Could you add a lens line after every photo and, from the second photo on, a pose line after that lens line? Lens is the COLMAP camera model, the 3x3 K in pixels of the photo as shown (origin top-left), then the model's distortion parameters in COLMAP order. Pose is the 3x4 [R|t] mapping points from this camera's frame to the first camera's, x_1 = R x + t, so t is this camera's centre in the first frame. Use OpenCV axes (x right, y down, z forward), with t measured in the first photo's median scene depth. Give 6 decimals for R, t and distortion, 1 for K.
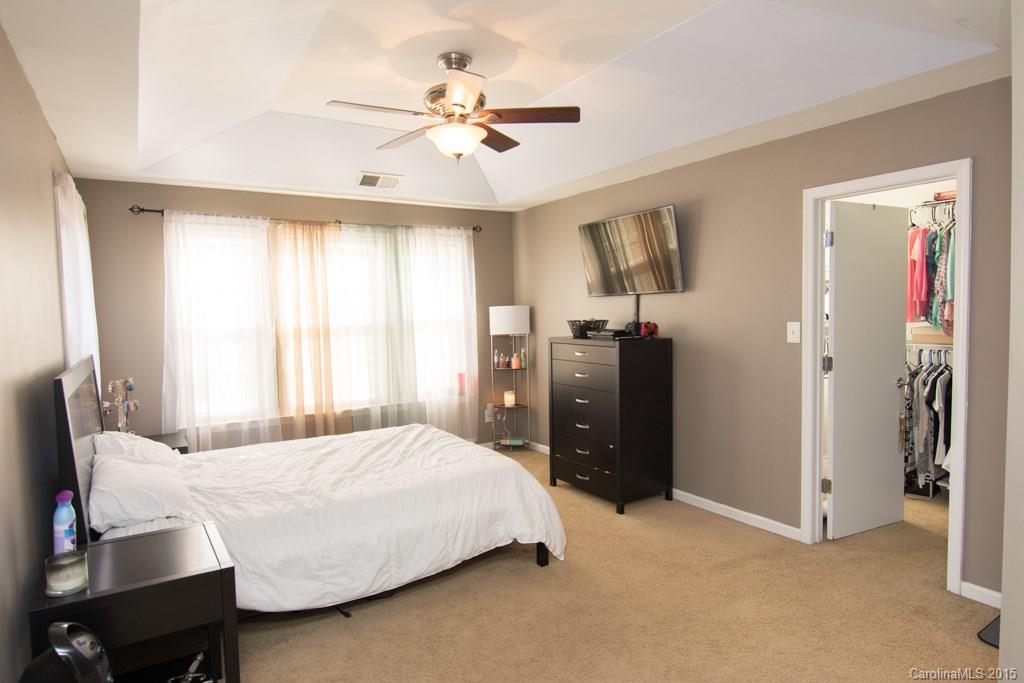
lens RADIAL K [[584.9, 0, 513.4], [0, 584.9, 345.4], [0, 0, 1]] dist [-0.002329, -0.013847]
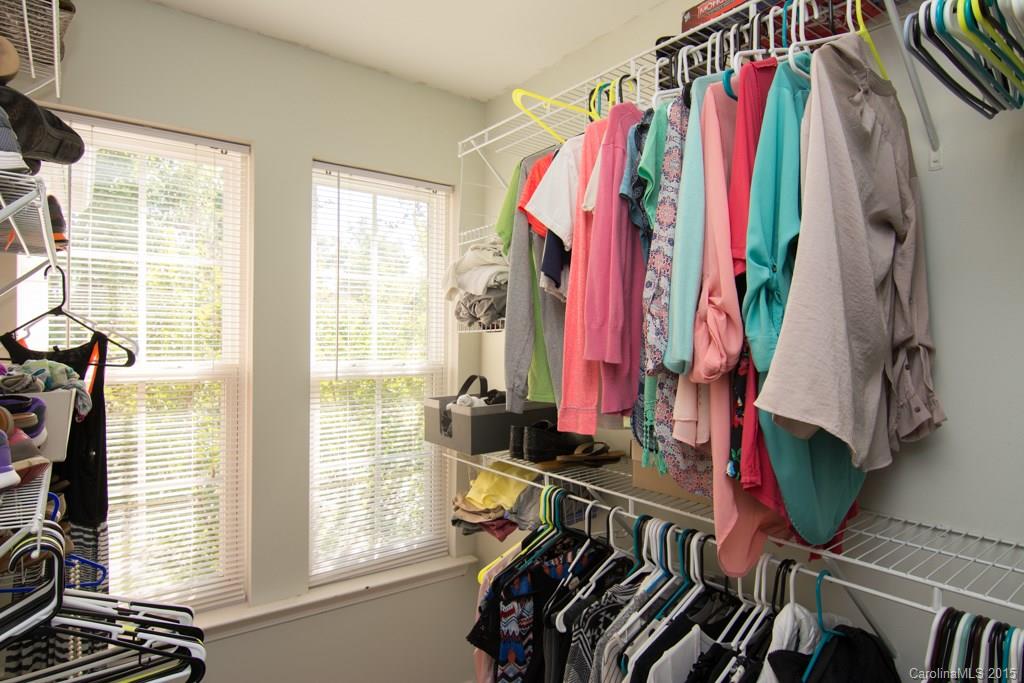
lens RADIAL K [[584.9, 0, 513.4], [0, 584.9, 345.4], [0, 0, 1]] dist [-0.002329, -0.013847]
pose [[0.996026, 0.027000, 0.084870, 0.636357], [-0.022677, 0.998416, -0.051499, -0.068806], [-0.086126, 0.049370, 0.995060, 0.733024]]
